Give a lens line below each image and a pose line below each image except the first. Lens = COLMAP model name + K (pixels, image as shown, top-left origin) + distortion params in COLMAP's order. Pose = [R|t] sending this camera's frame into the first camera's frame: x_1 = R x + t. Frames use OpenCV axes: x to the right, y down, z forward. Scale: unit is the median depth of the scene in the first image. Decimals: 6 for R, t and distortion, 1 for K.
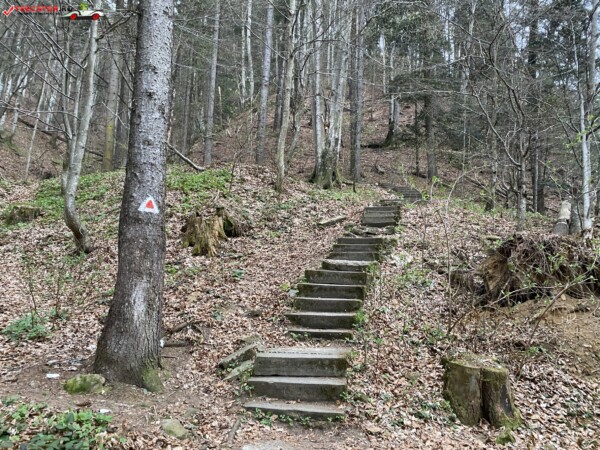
lens RADIAL K [[454.2, 0, 304.6], [0, 454.2, 227.6], [0, 0, 1]] dist [0.011726, -0.007745]
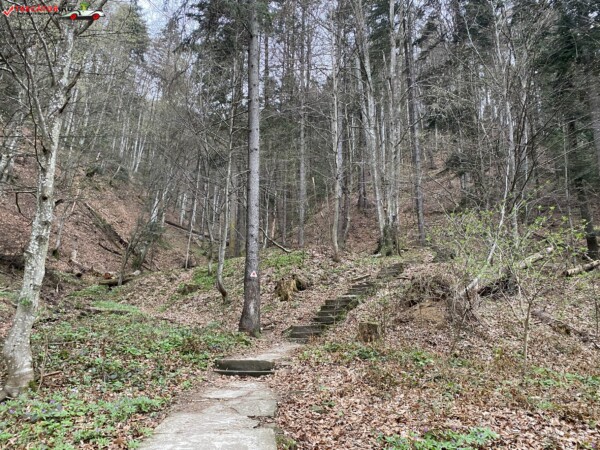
lens RADIAL K [[454.2, 0, 299.2], [0, 454.2, 222.6], [0, 0, 1]] dist [0.011726, -0.007745]
pose [[0.963689, -0.109642, -0.243479, 0.304172], [0.069124, 0.983165, -0.169139, 0.061423], [0.257925, 0.146167, 0.955045, -0.777730]]
